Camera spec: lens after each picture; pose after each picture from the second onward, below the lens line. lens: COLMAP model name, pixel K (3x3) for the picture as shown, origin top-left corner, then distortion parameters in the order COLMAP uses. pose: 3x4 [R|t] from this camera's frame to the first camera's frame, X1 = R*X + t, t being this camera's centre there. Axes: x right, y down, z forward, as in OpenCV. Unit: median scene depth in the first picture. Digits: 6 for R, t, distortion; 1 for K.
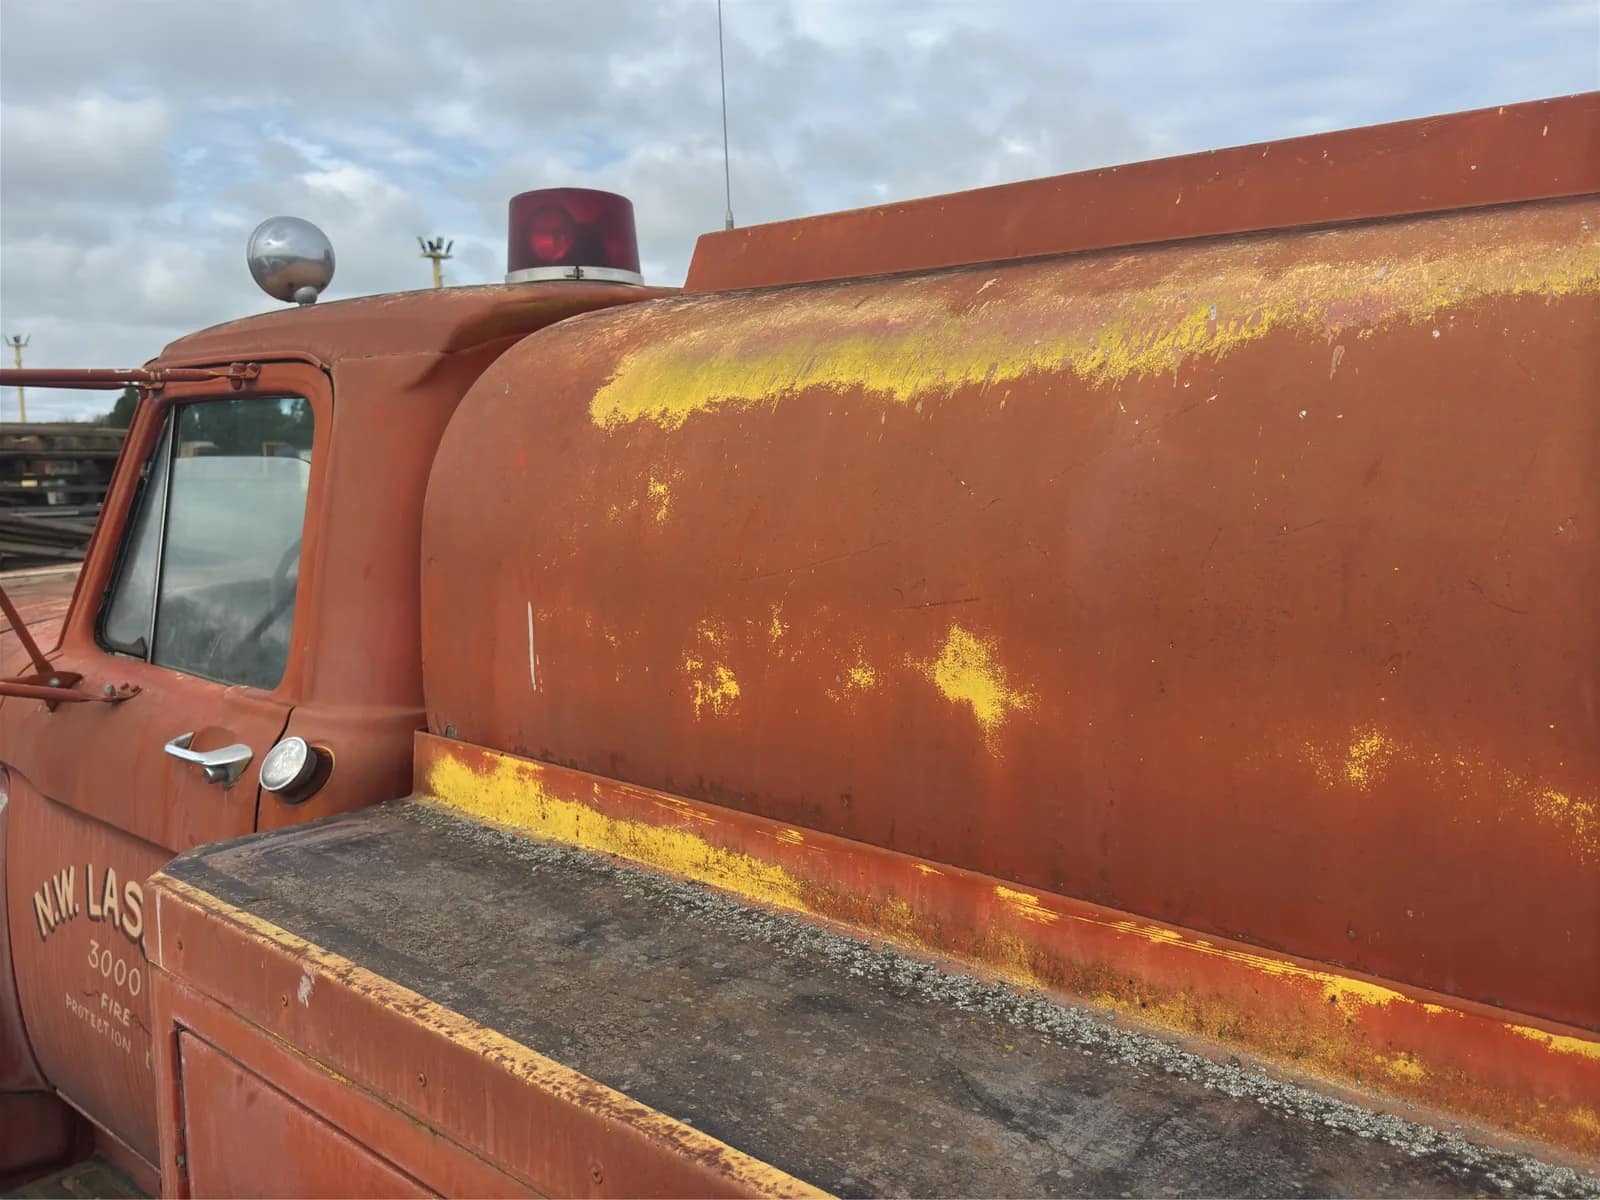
lens RADIAL K [[1338.7, 0, 814.1], [0, 1338.7, 605.1], [0, 0, 1]] dist [0.135283, -0.227827]
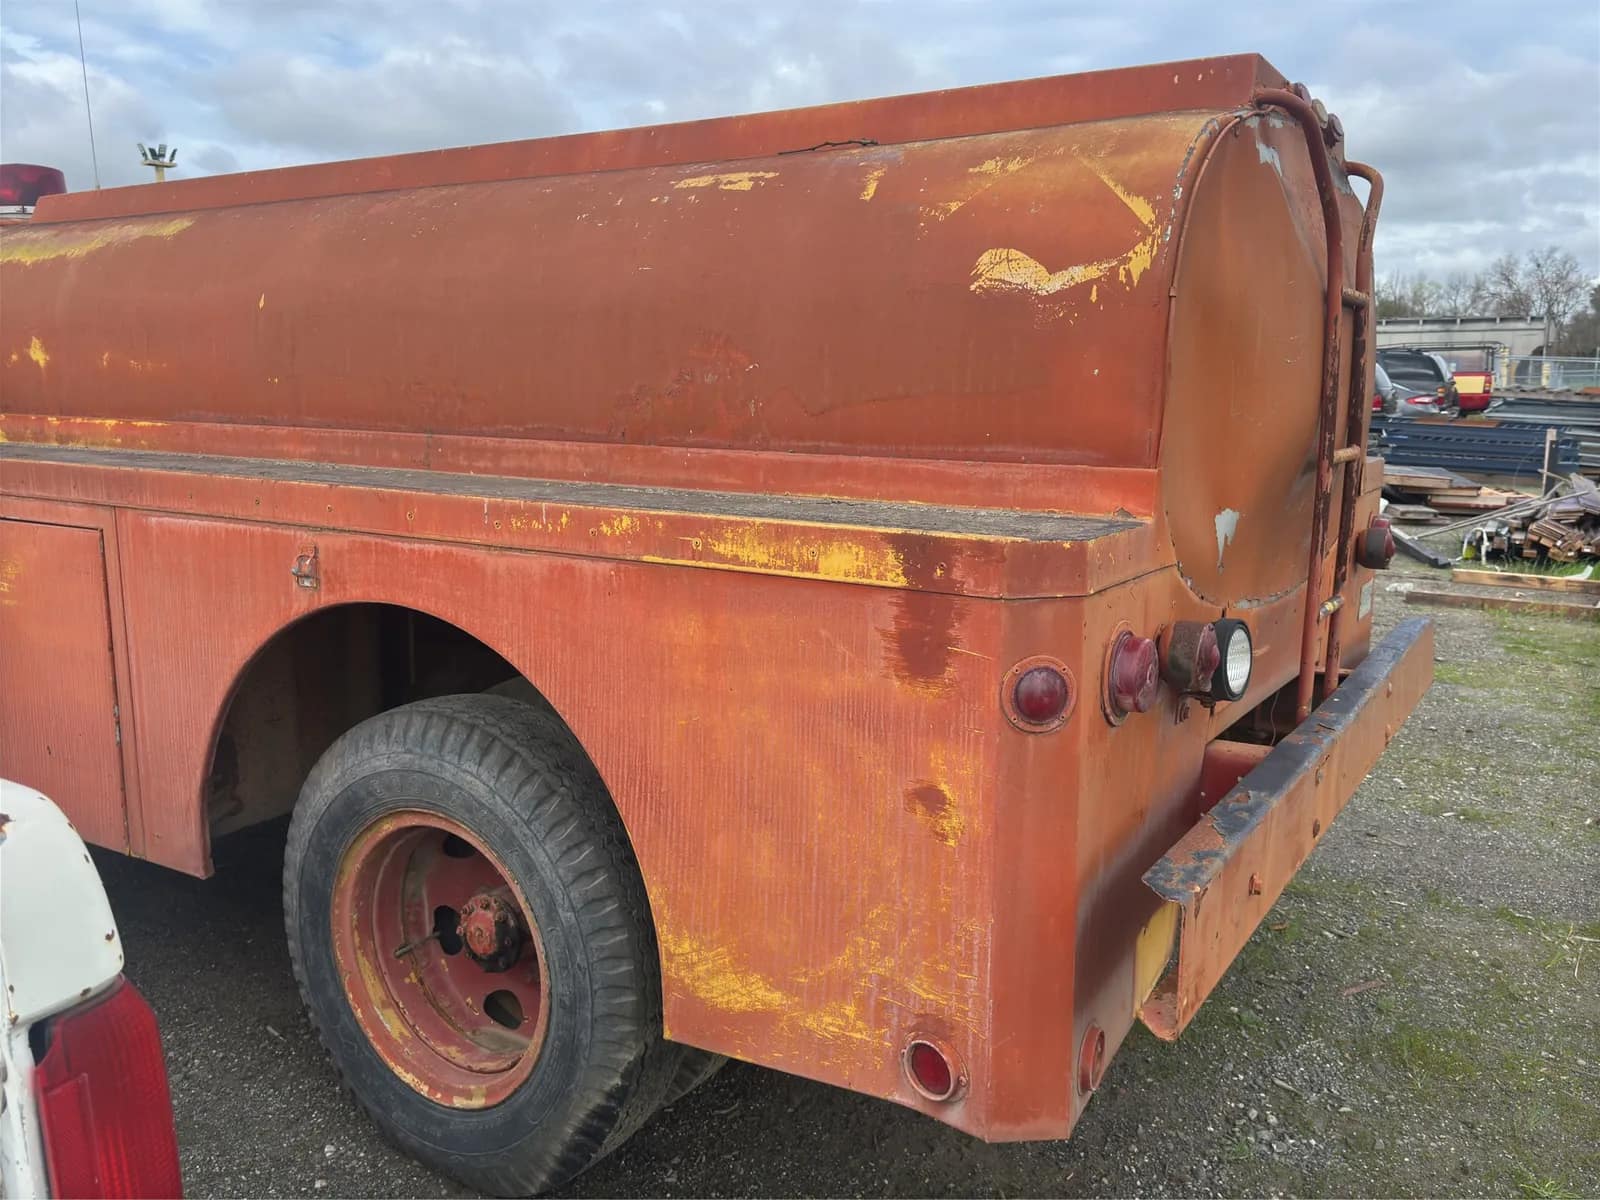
lens RADIAL K [[1336.2, 0, 822.8], [0, 1336.2, 591.6], [0, 0, 1]] dist [0.181864, -0.369108]
pose [[0.985613, -0.014874, 0.168361, 1.070744], [0.007514, 0.998991, 0.044270, 0.376121], [-0.168849, -0.042368, 0.984731, -1.934404]]
